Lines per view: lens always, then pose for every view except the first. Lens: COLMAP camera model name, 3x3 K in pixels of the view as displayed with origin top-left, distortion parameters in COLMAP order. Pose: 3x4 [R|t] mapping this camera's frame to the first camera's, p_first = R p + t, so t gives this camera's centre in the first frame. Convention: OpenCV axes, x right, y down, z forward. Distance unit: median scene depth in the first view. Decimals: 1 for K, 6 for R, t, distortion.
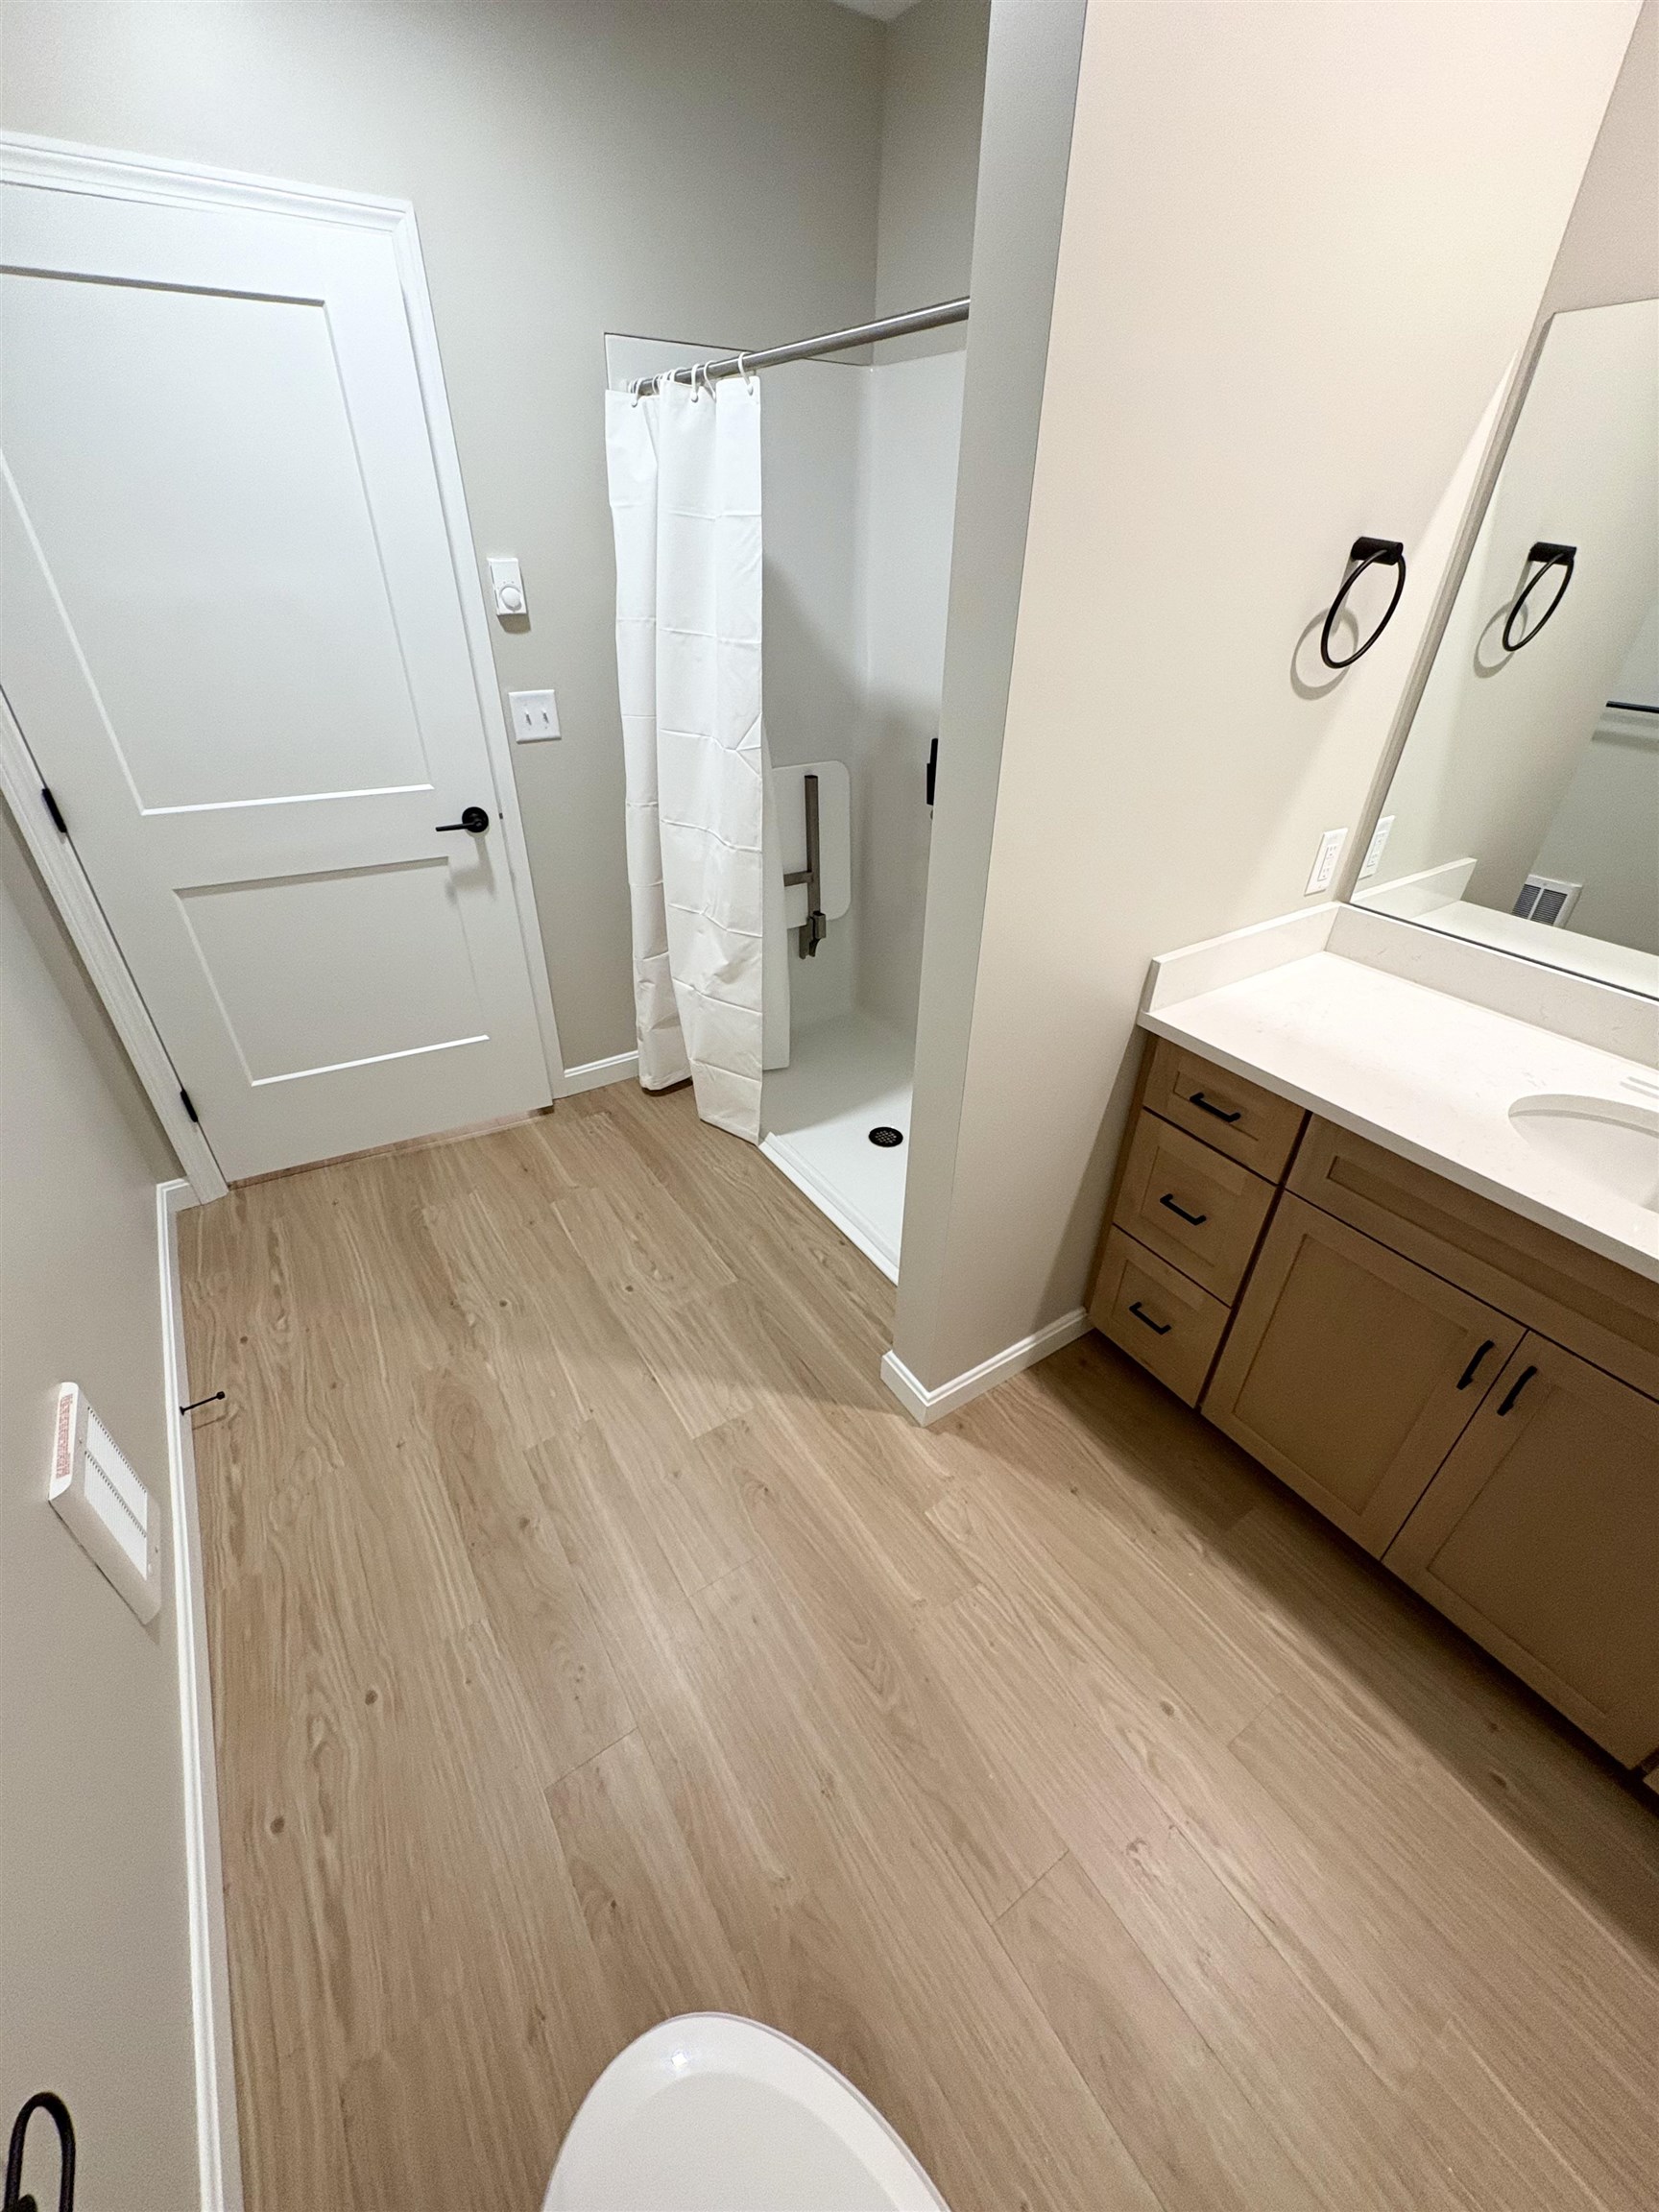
lens RADIAL K [[876.6, 0, 831.1], [0, 876.6, 1106.2], [0, 0, 1]] dist [0.000859, -0.000359]
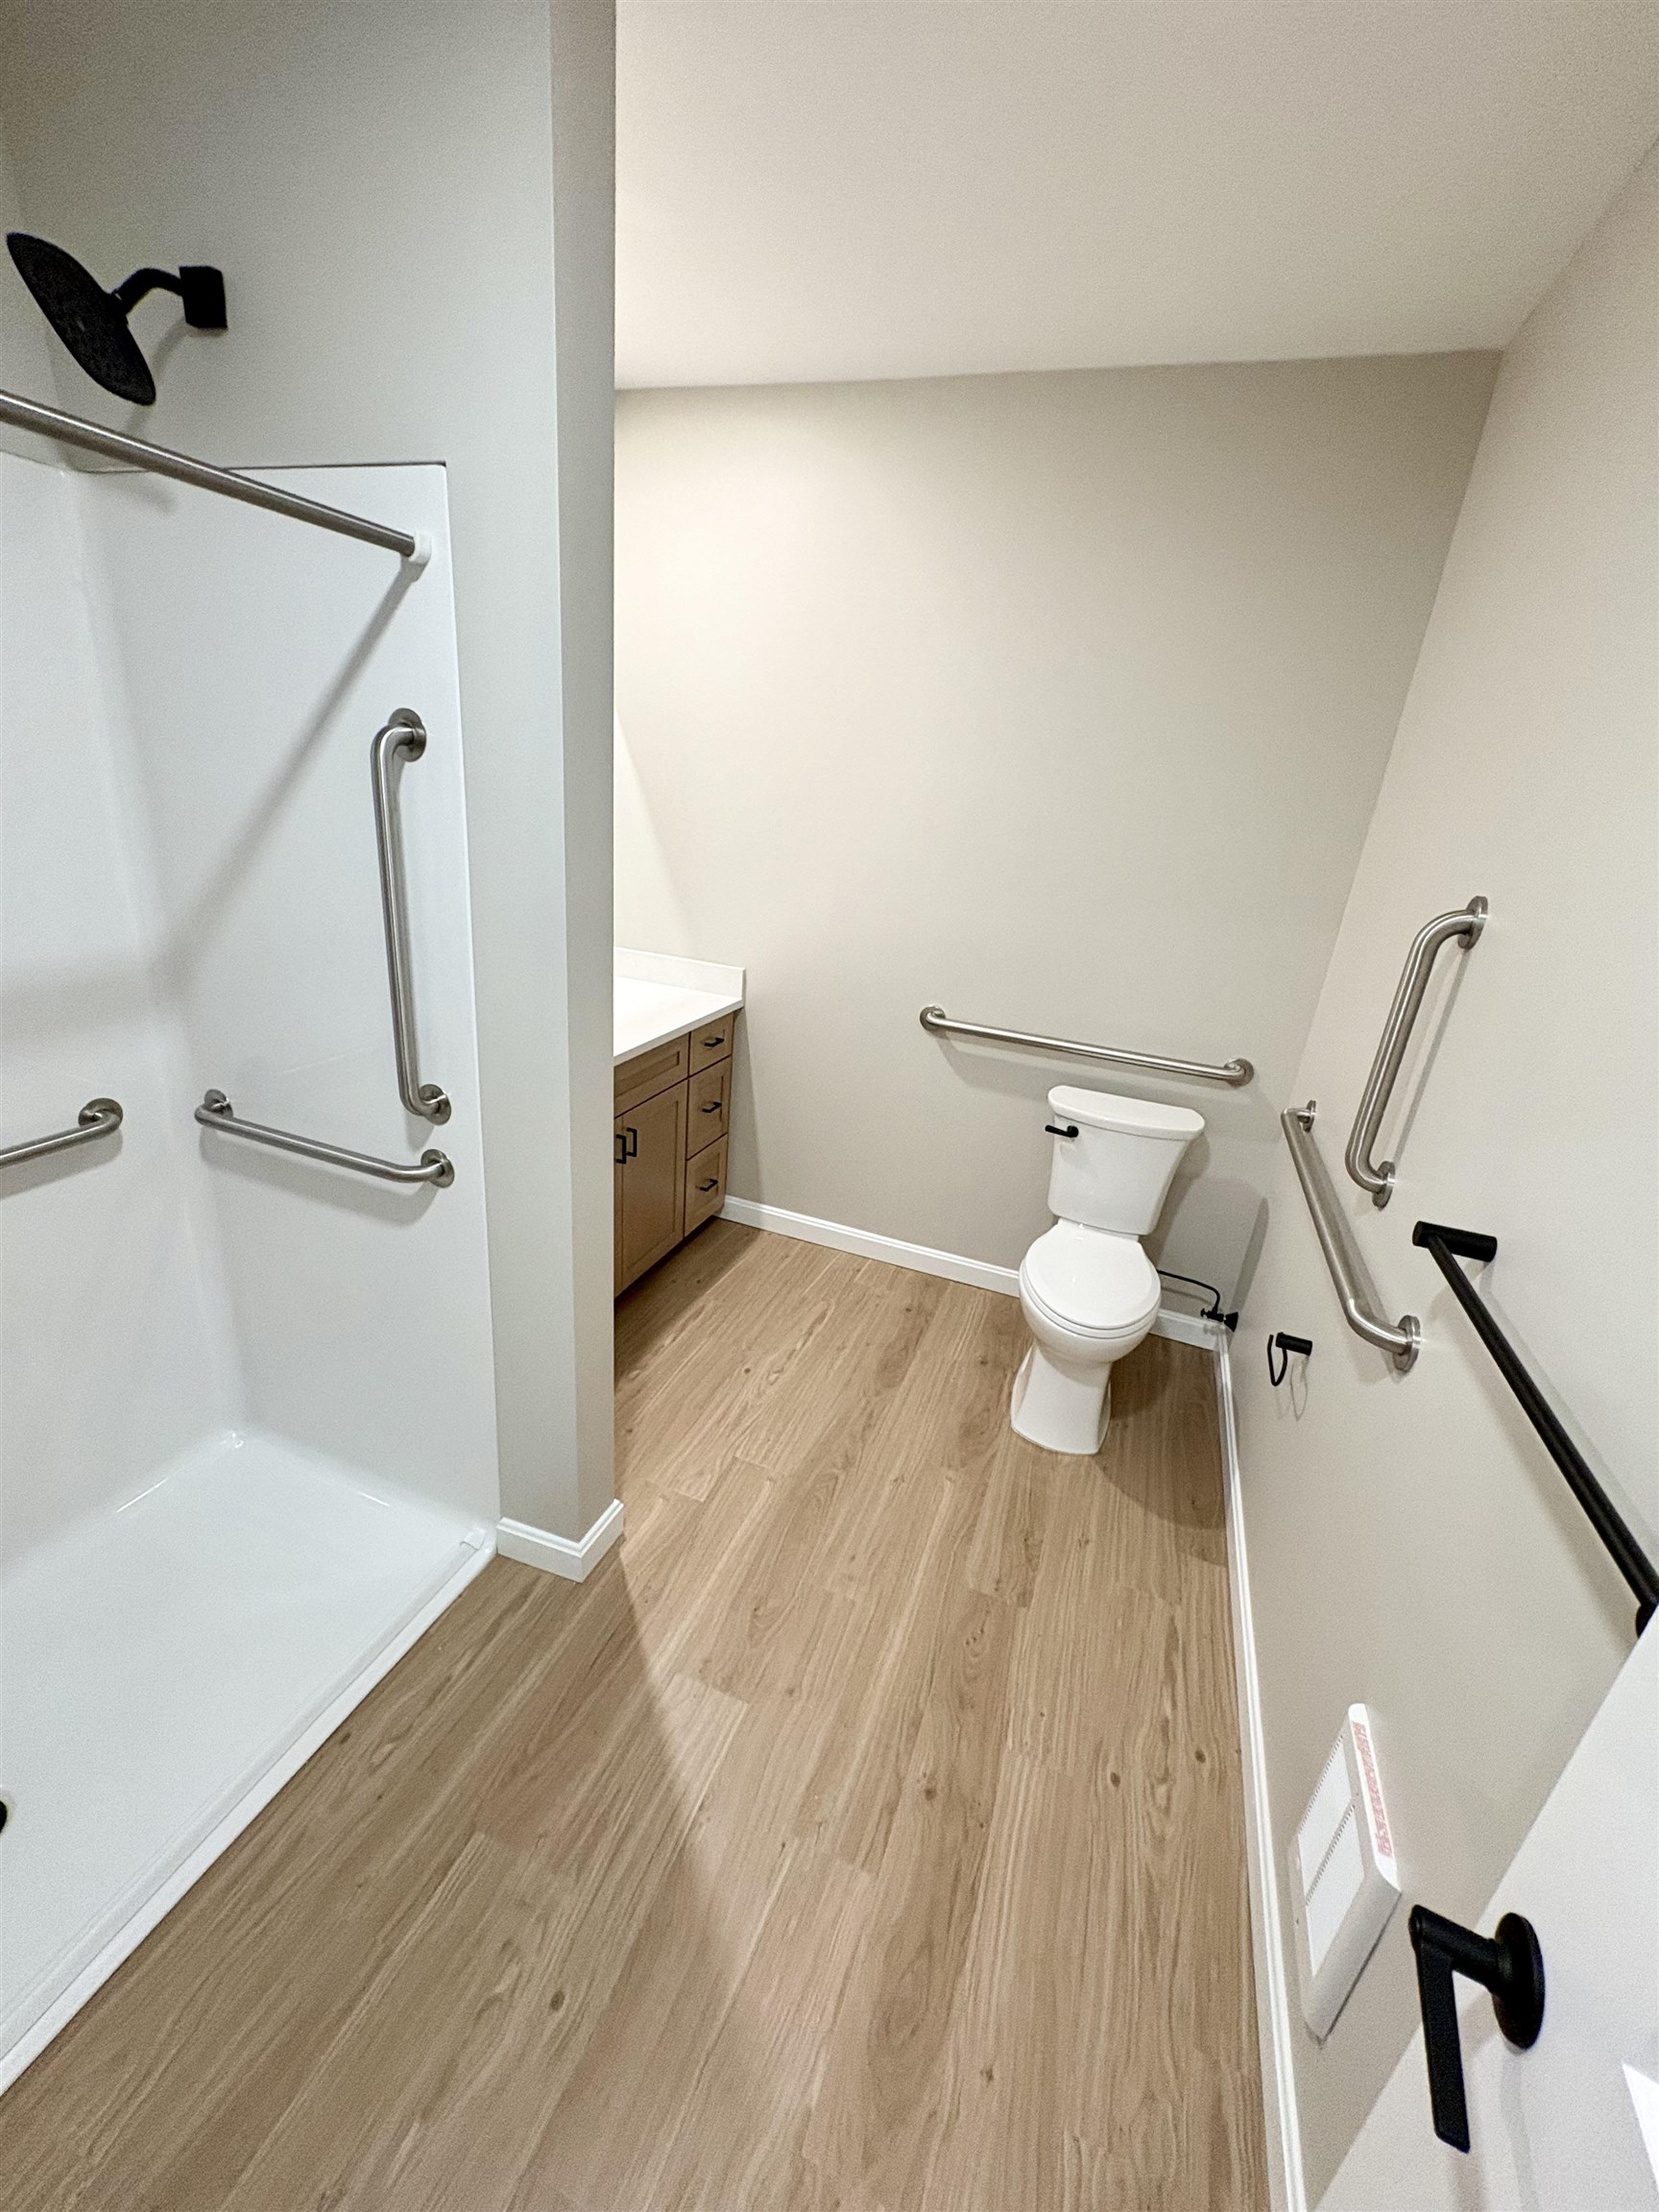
lens RADIAL K [[876.6, 0, 824.7], [0, 876.6, 1101.6], [0, 0, 1]] dist [0.000859, -0.000359]
pose [[-0.575965, -0.345287, 0.740973, -0.674454], [0.362352, 0.704673, 0.610030, -0.583625], [-0.732779, 0.619849, -0.280752, 0.846915]]
